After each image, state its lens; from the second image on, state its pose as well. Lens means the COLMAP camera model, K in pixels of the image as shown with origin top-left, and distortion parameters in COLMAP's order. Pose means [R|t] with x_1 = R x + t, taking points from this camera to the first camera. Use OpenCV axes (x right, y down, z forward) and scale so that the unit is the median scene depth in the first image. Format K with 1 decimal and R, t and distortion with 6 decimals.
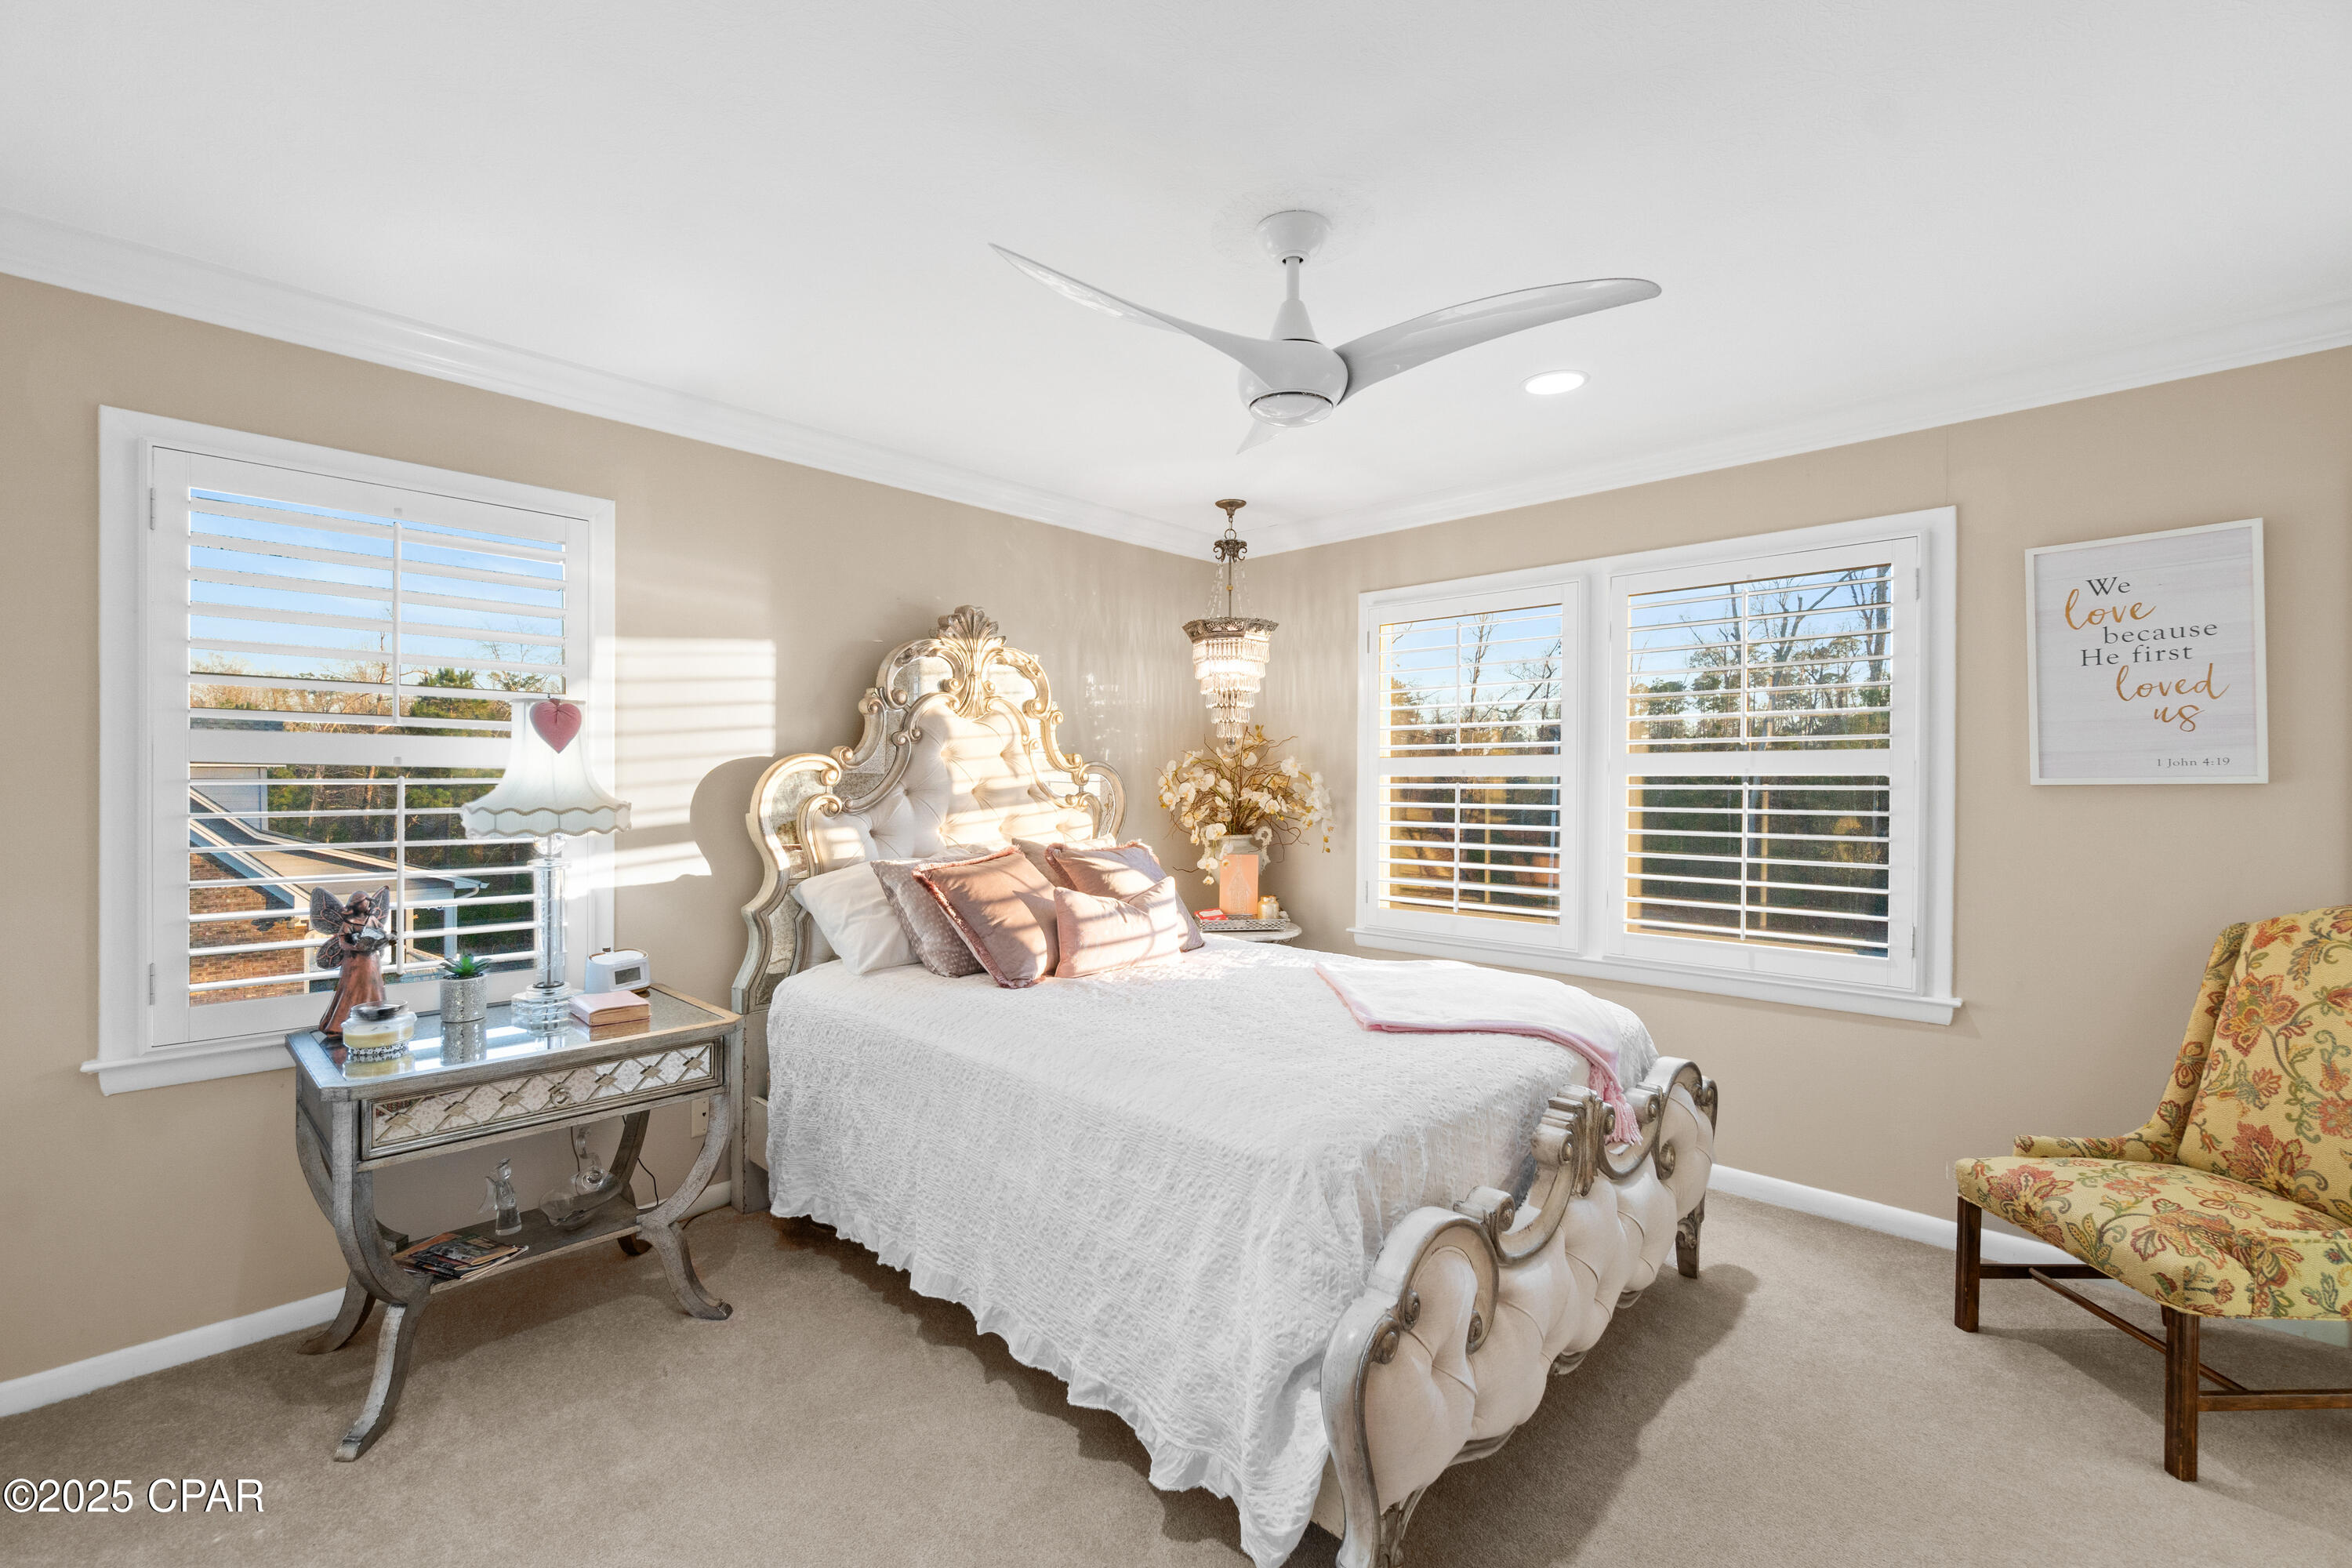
lens RADIAL K [[1042.7, 0, 1171.6], [0, 1042.7, 776.5], [0, 0, 1]] dist [-0.000855, 0.000109]
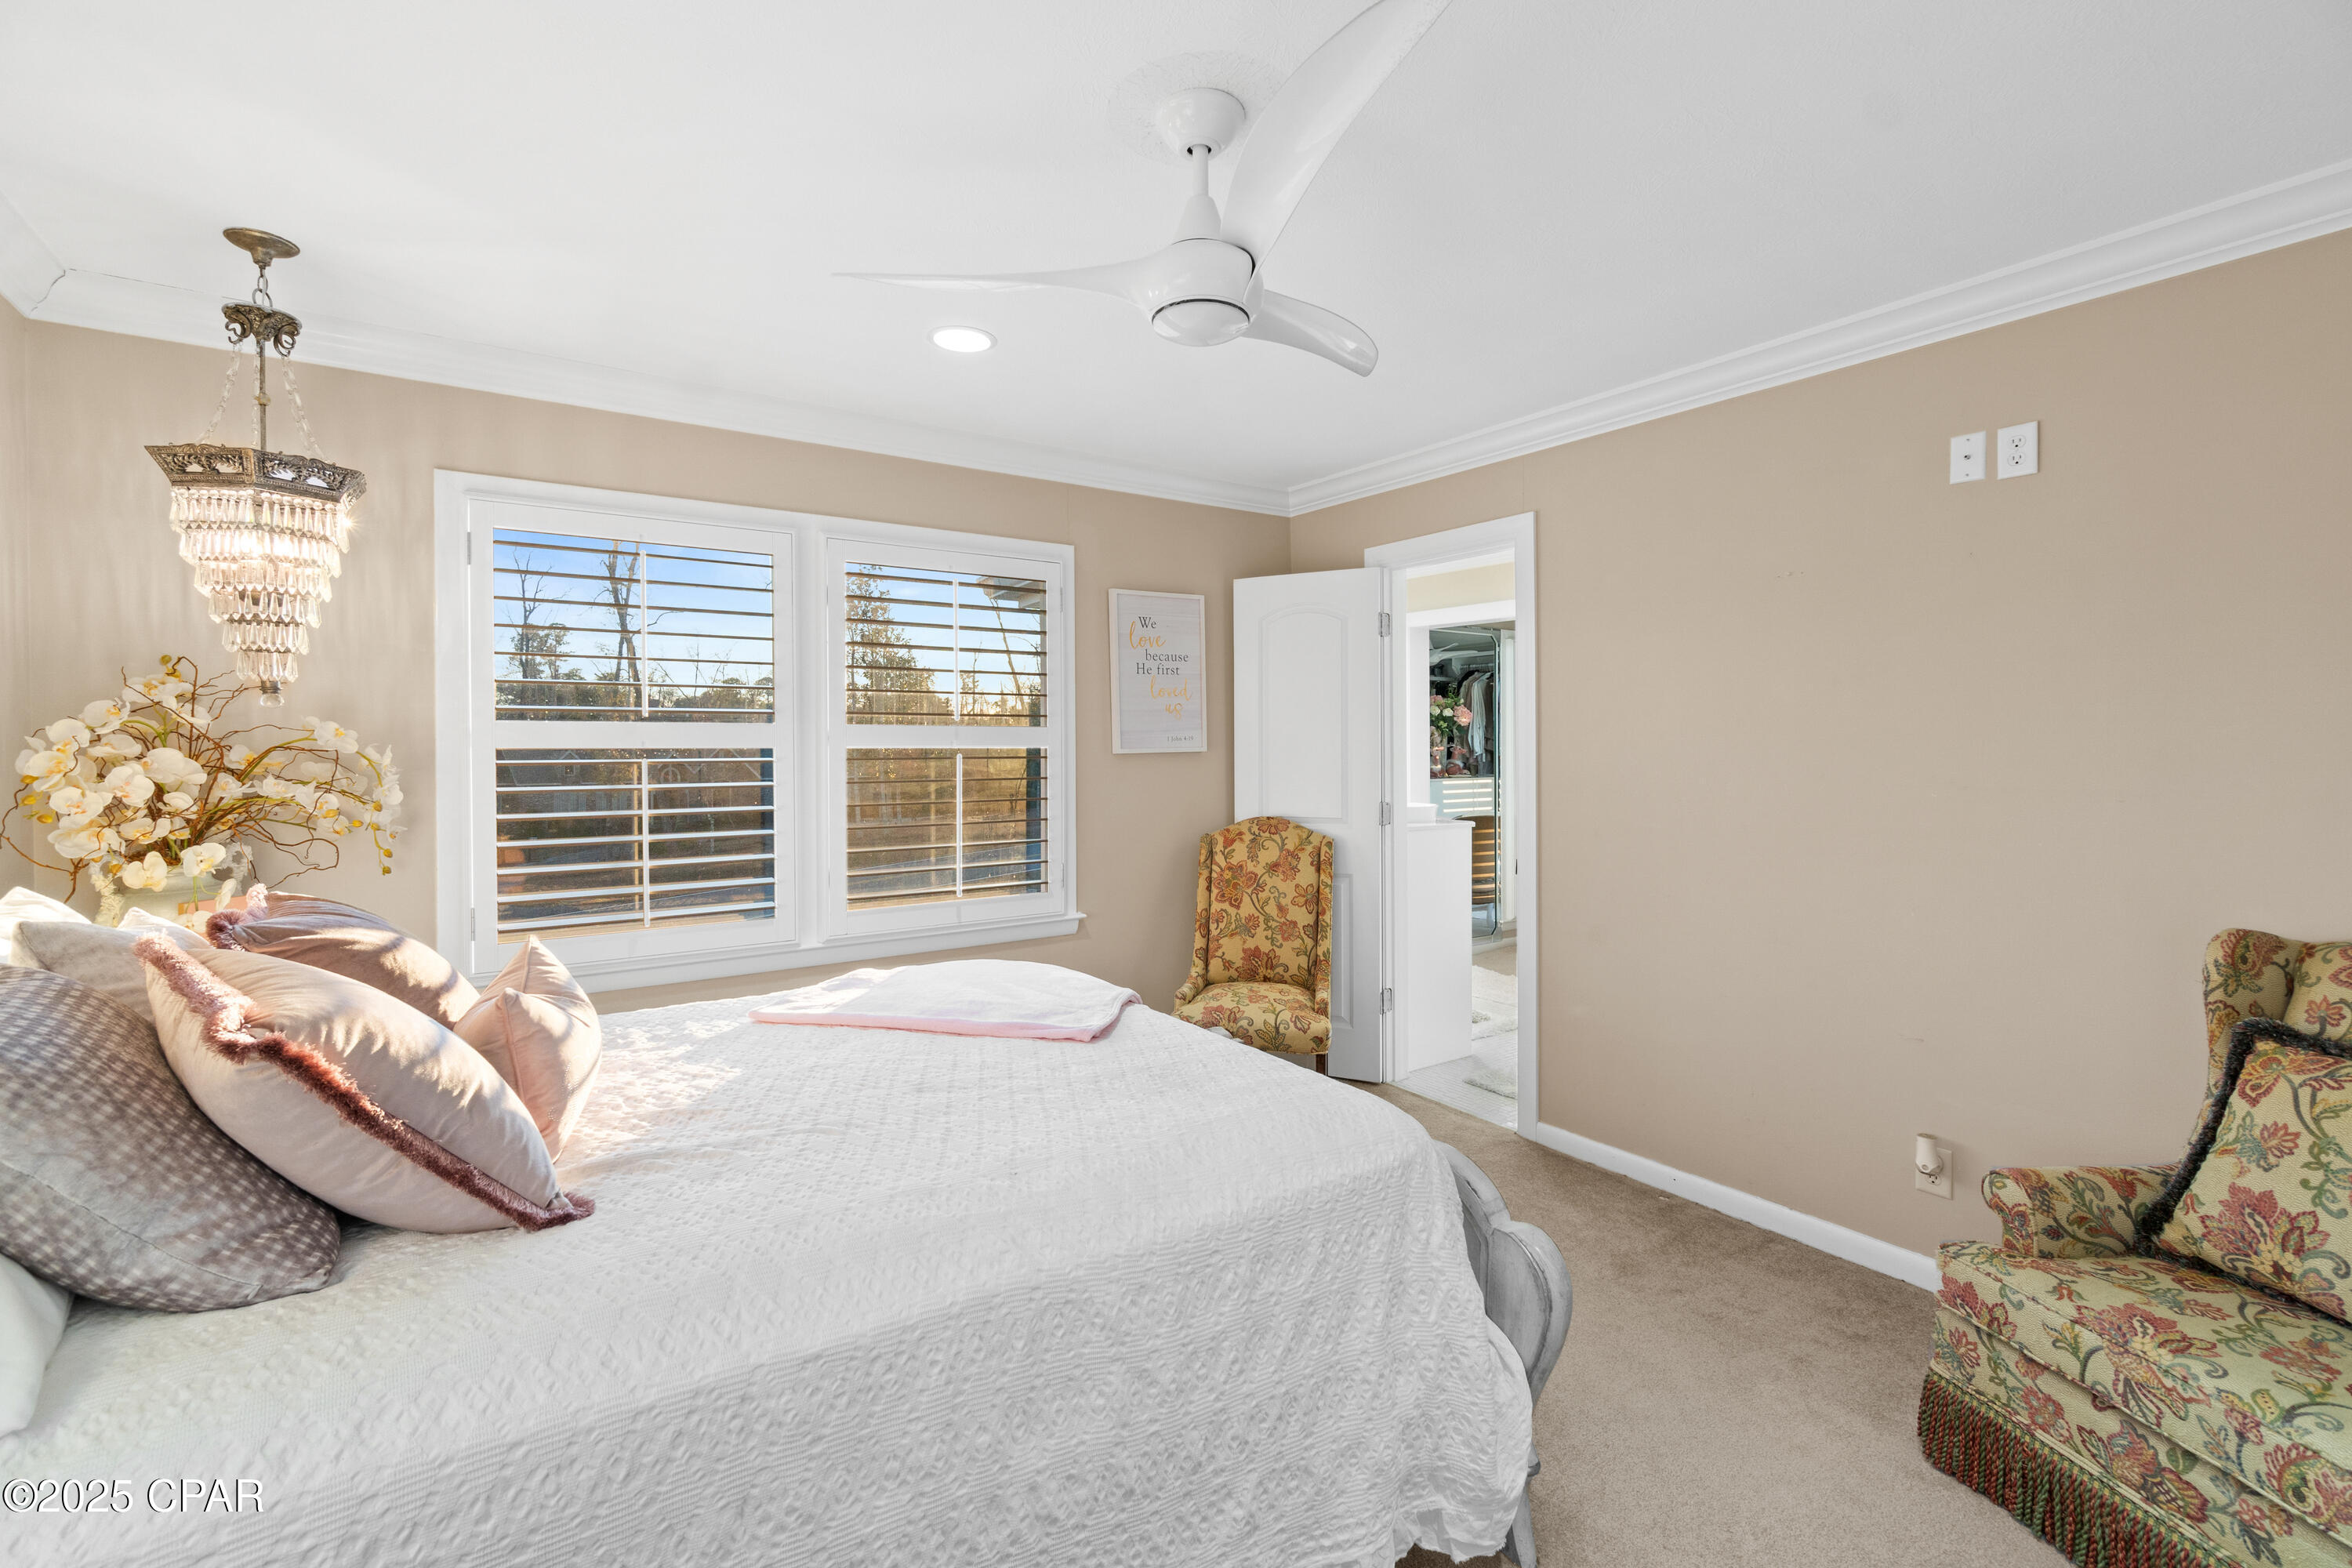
lens RADIAL K [[1042.7, 0, 1128.7], [0, 1042.7, 756.0], [0, 0, 1]] dist [-0.000855, 0.000109]
pose [[0.198439, -0.010772, 0.980054, -0.600911], [0.004906, 0.999938, 0.009997, -0.003125], [-0.980101, 0.002825, 0.198480, 0.728291]]
